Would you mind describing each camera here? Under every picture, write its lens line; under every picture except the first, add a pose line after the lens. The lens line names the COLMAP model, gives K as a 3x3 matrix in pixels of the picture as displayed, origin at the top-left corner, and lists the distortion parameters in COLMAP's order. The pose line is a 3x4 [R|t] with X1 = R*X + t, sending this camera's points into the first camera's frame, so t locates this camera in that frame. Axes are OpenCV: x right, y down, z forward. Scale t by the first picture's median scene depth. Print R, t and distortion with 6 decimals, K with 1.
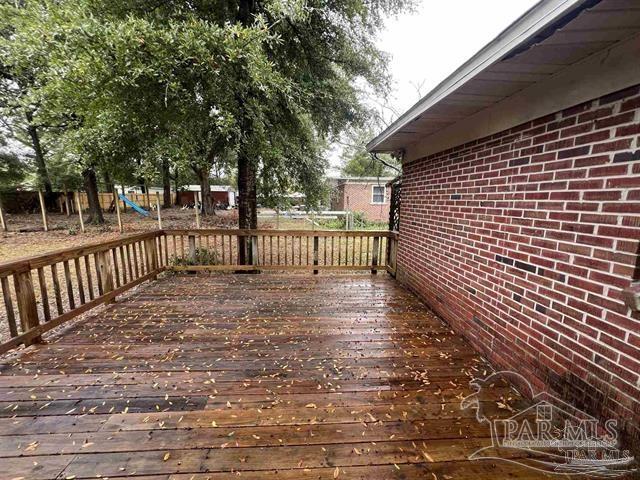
lens RADIAL K [[256.4, 0, 320.6], [0, 256.4, 240.3], [0, 0, 1]] dist [-0.001621, 0.000454]
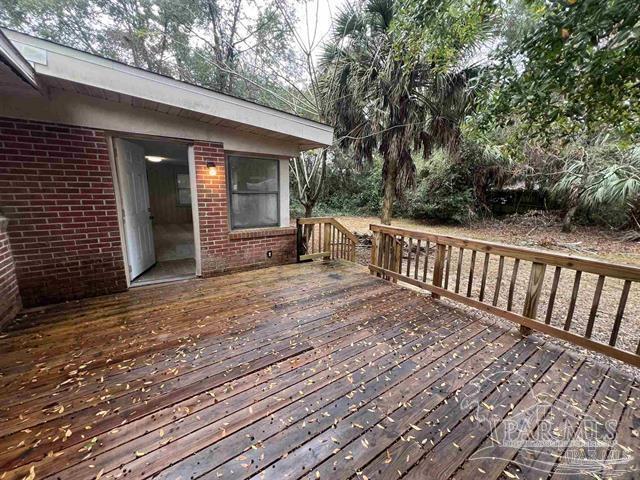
lens RADIAL K [[256.4, 0, 320.6], [0, 256.4, 240.3], [0, 0, 1]] dist [-0.001621, 0.000454]
pose [[-0.859861, 0.087599, -0.502957, 0.061641], [-0.101281, 0.936319, 0.336228, -0.284903], [0.500381, 0.340049, -0.796232, 1.719188]]
